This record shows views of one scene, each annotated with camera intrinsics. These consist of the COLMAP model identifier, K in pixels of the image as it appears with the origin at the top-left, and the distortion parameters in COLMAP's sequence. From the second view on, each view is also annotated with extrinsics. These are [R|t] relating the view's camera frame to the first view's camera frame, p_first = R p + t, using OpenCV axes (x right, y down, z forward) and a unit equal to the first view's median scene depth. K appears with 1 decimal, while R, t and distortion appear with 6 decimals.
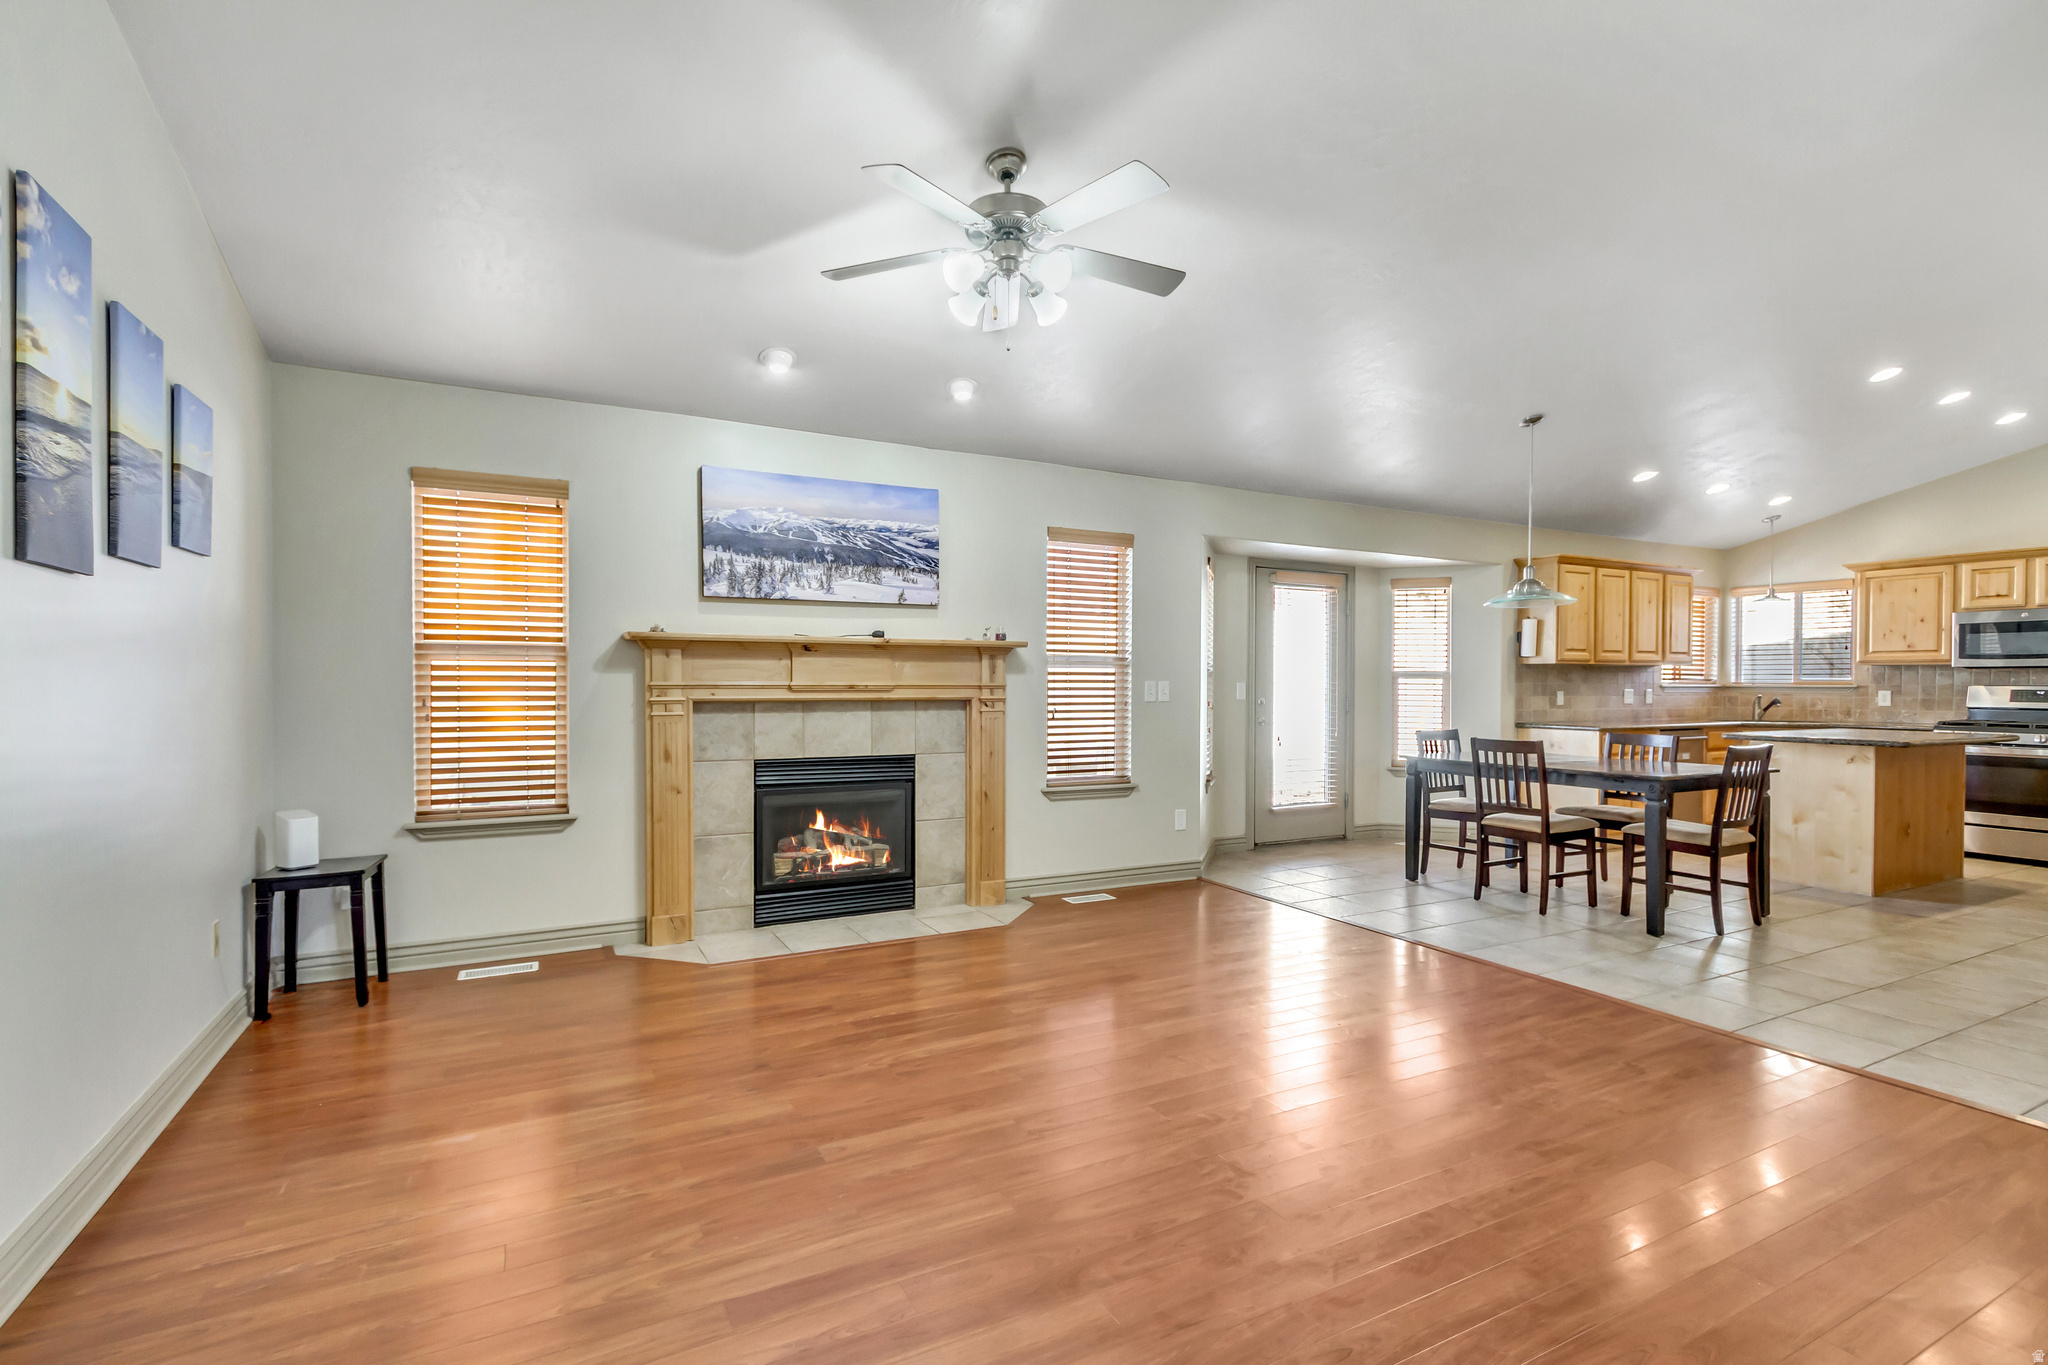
lens RADIAL K [[936.5, 0, 1022.7], [0, 936.5, 698.6], [0, 0, 1]] dist [0.003572, -0.001304]
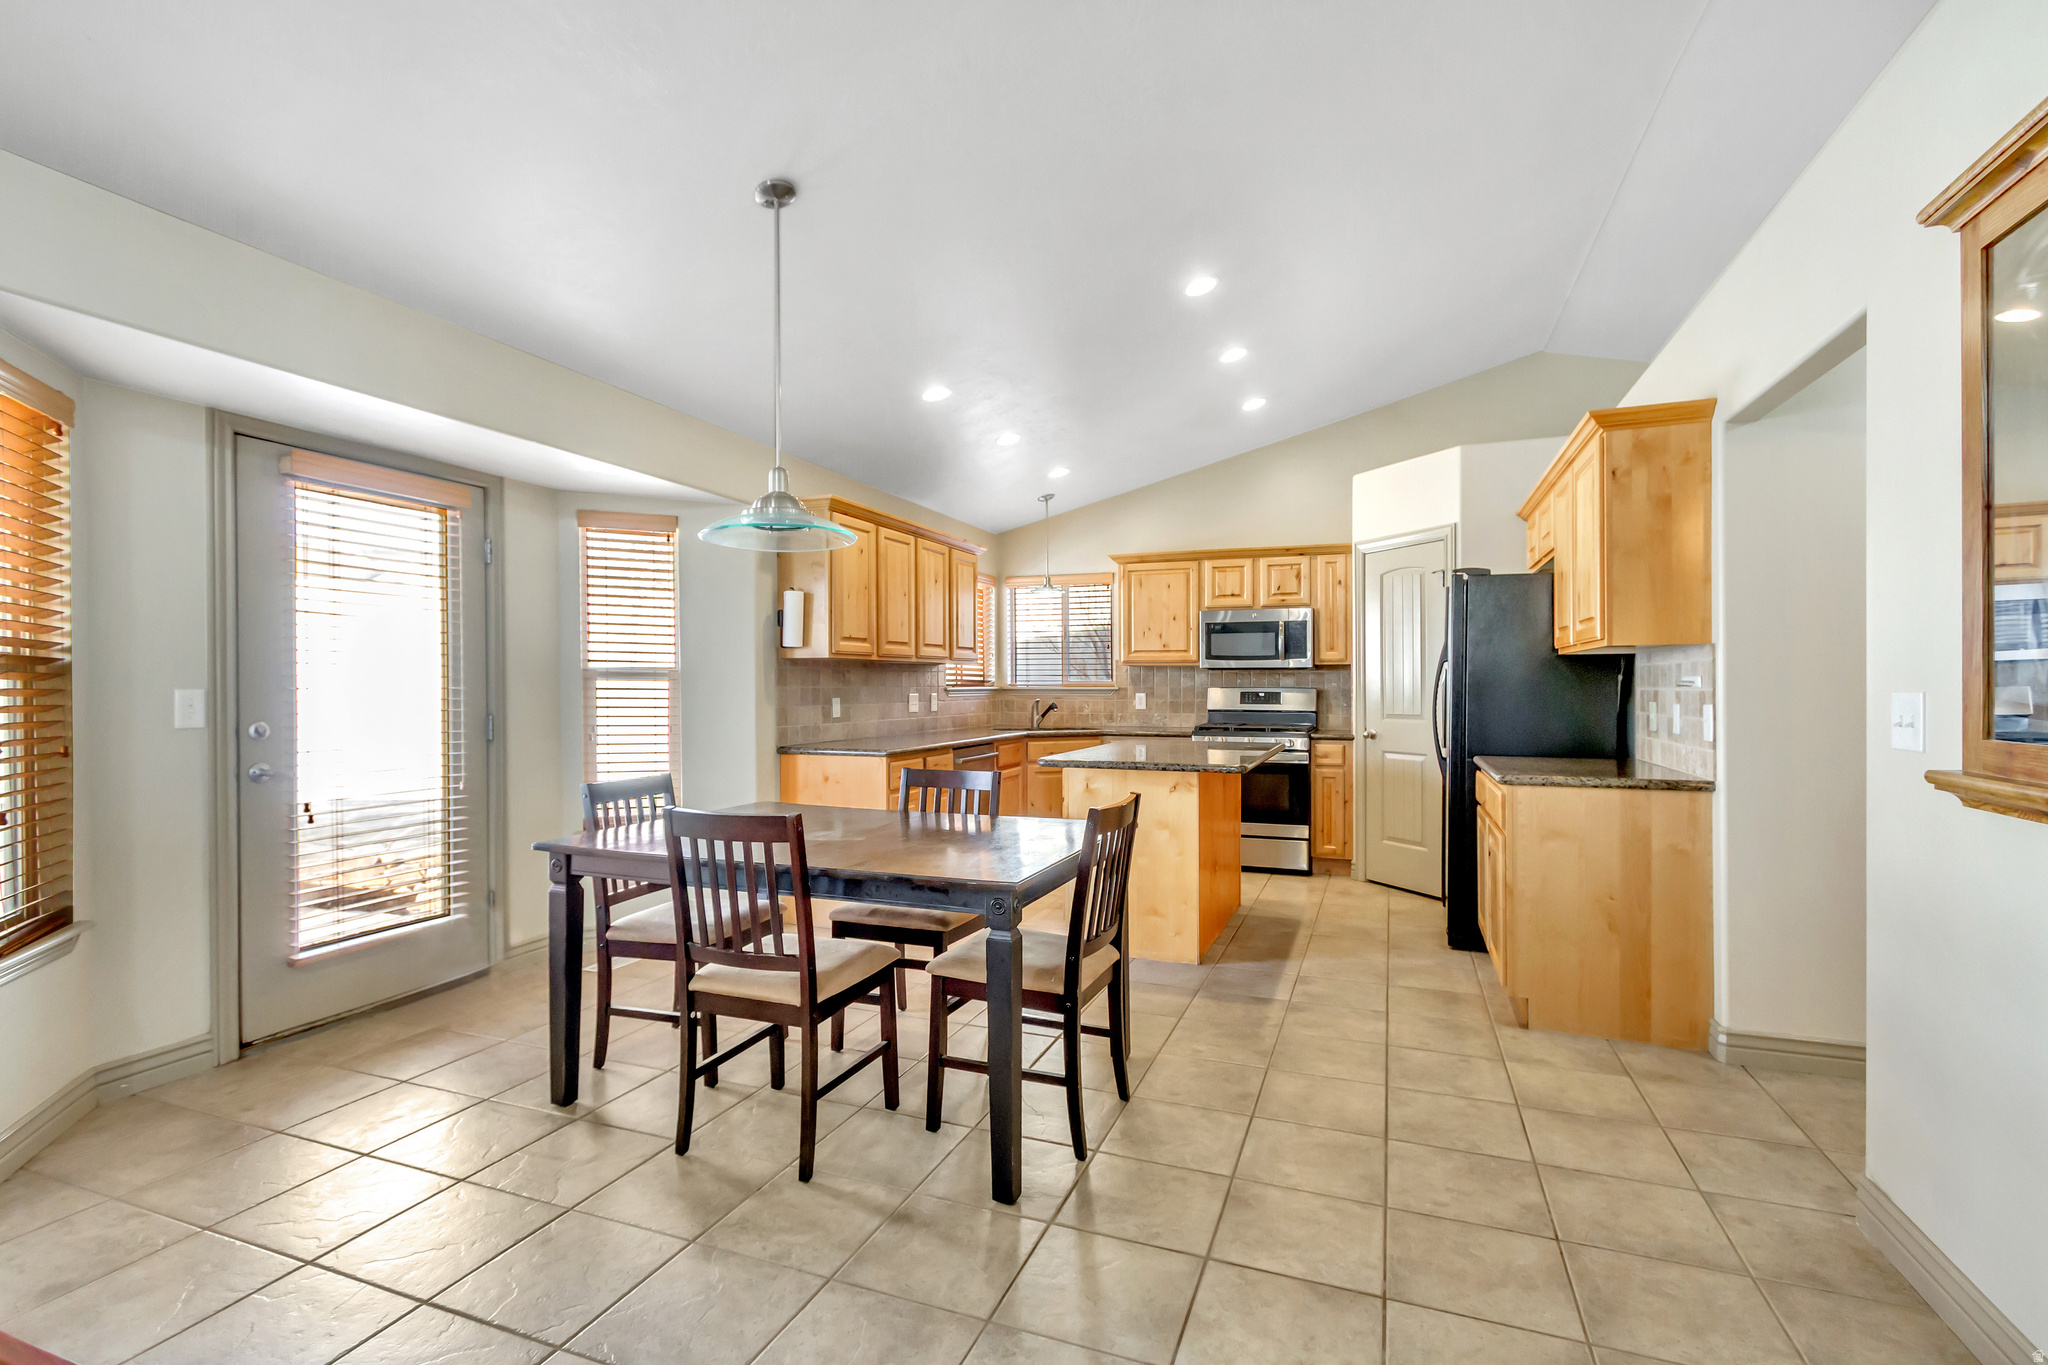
lens RADIAL K [[936.5, 0, 1017.9], [0, 936.5, 680.1], [0, 0, 1]] dist [0.003572, -0.001304]
pose [[0.758563, 0.000046, 0.651599, 0.307335], [0.013726, 0.999777, -0.016051, -0.011505], [-0.651455, 0.021119, 0.758393, 0.529489]]
